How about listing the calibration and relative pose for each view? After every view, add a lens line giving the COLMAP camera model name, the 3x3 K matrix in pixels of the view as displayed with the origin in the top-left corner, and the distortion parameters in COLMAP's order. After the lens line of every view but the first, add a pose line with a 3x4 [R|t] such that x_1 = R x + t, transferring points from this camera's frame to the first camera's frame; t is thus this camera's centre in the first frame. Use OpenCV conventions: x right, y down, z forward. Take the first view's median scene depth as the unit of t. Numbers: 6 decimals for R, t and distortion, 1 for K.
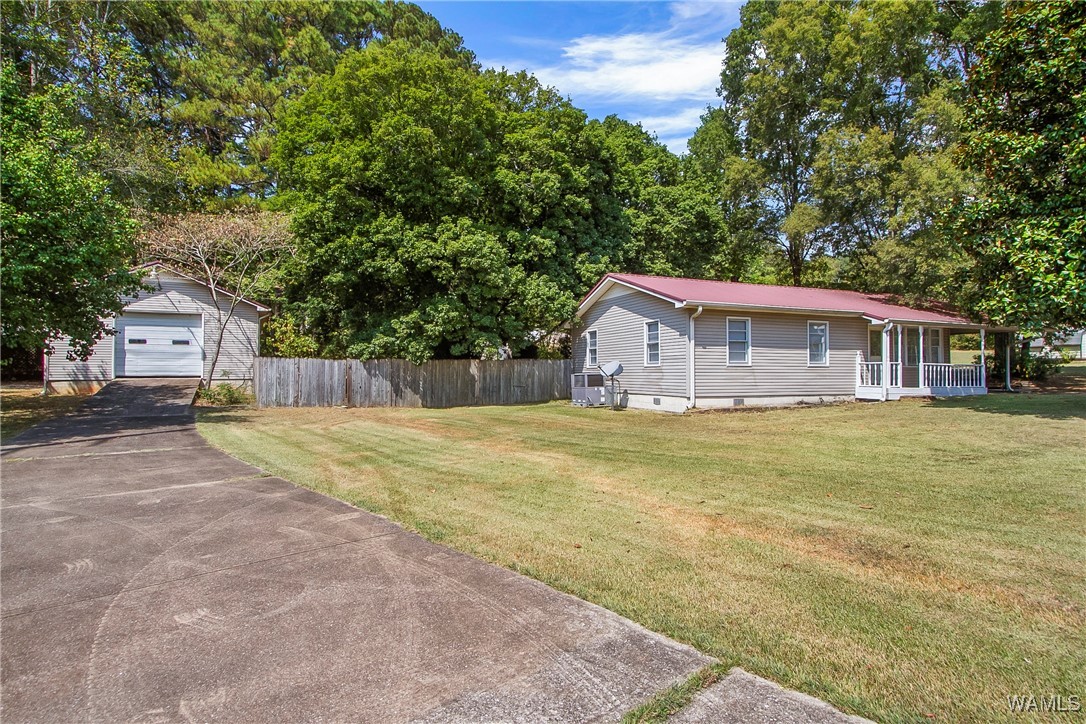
lens RADIAL K [[572.5, 0, 543.0], [0, 572.5, 362.0], [0, 0, 1]] dist [-0.000410, 0.000031]
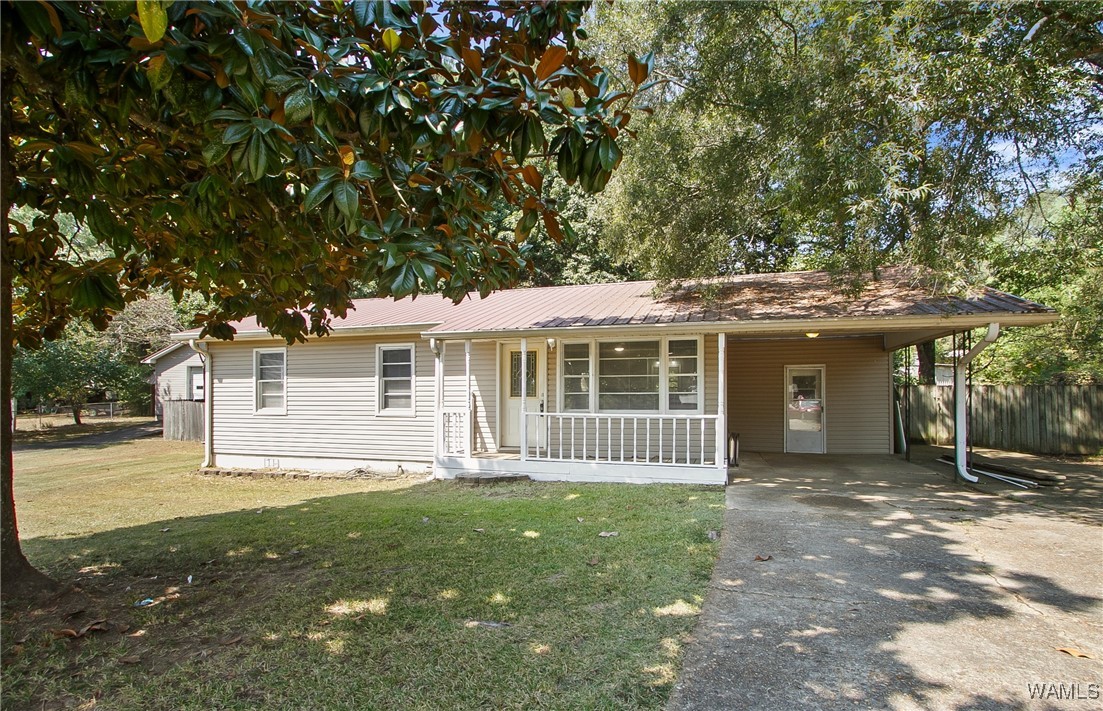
lens RADIAL K [[549.6, 0, 561.1], [0, 549.6, 390.7], [0, 0, 1]] dist [-0.002422, -0.000215]
pose [[0.774953, -0.011888, -0.631907, 0.867420], [0.011516, 0.999923, -0.004688, -0.012674], [0.631914, -0.003644, 0.775030, 0.555567]]
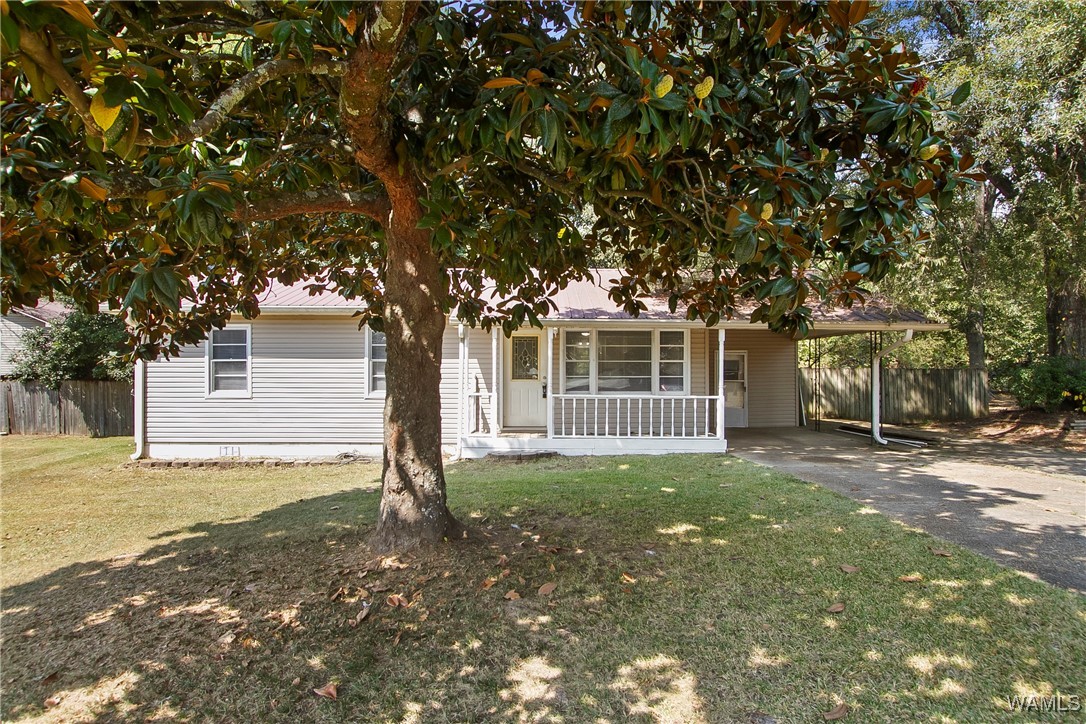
lens RADIAL K [[631.2, 0, 543.0], [0, 631.2, 362.0], [0, 0, 1]] dist [-0.002019, 0.000240]
pose [[0.929074, -0.006970, -0.369829, 0.768938], [0.004918, 0.999967, -0.006490, -0.022534], [0.369862, 0.004211, 0.929077, 0.363986]]
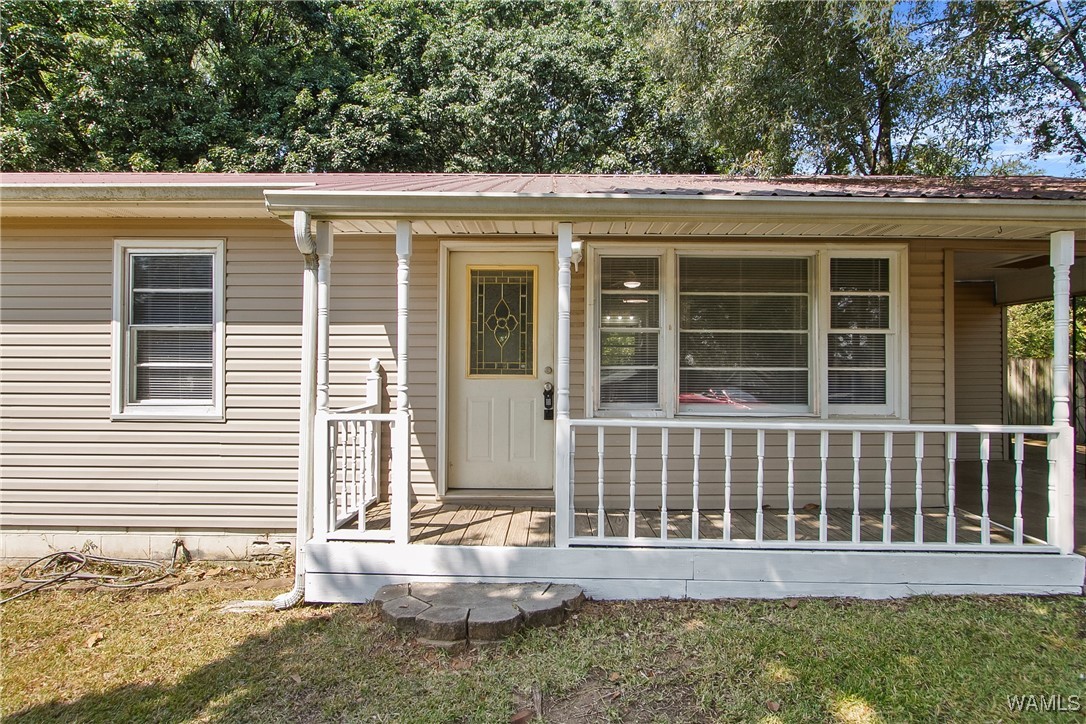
lens RADIAL K [[608.3, 0, 543.0], [0, 608.3, 362.0], [0, 0, 1]] dist [0.002481, 0.001038]
pose [[0.923213, 0.001245, -0.384286, 0.638249], [0.001272, 0.999979, 0.006294, -0.016398], [0.384286, -0.006300, 0.923192, 0.699792]]
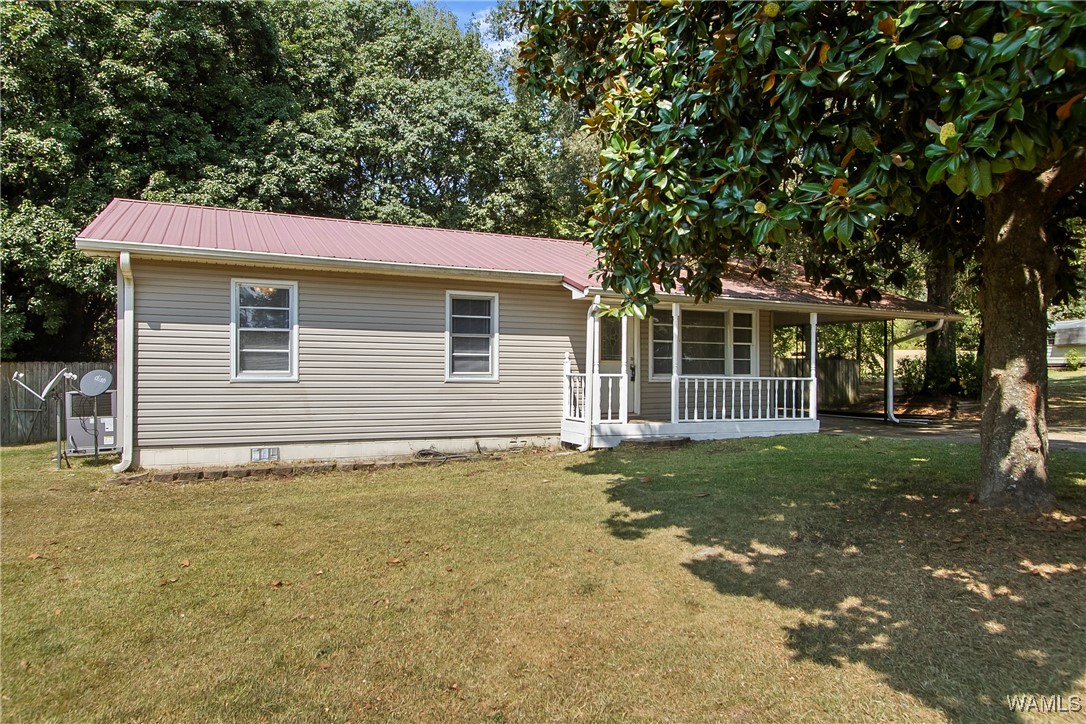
lens RADIAL K [[728.2, 0, 543.0], [0, 728.2, 362.0], [0, 0, 1]] dist [-0.004562, 0.000772]
pose [[0.998560, 0.006829, 0.053217, 0.438818], [-0.006903, 0.999975, 0.001196, -0.009152], [-0.053207, -0.001562, 0.998582, 0.297731]]
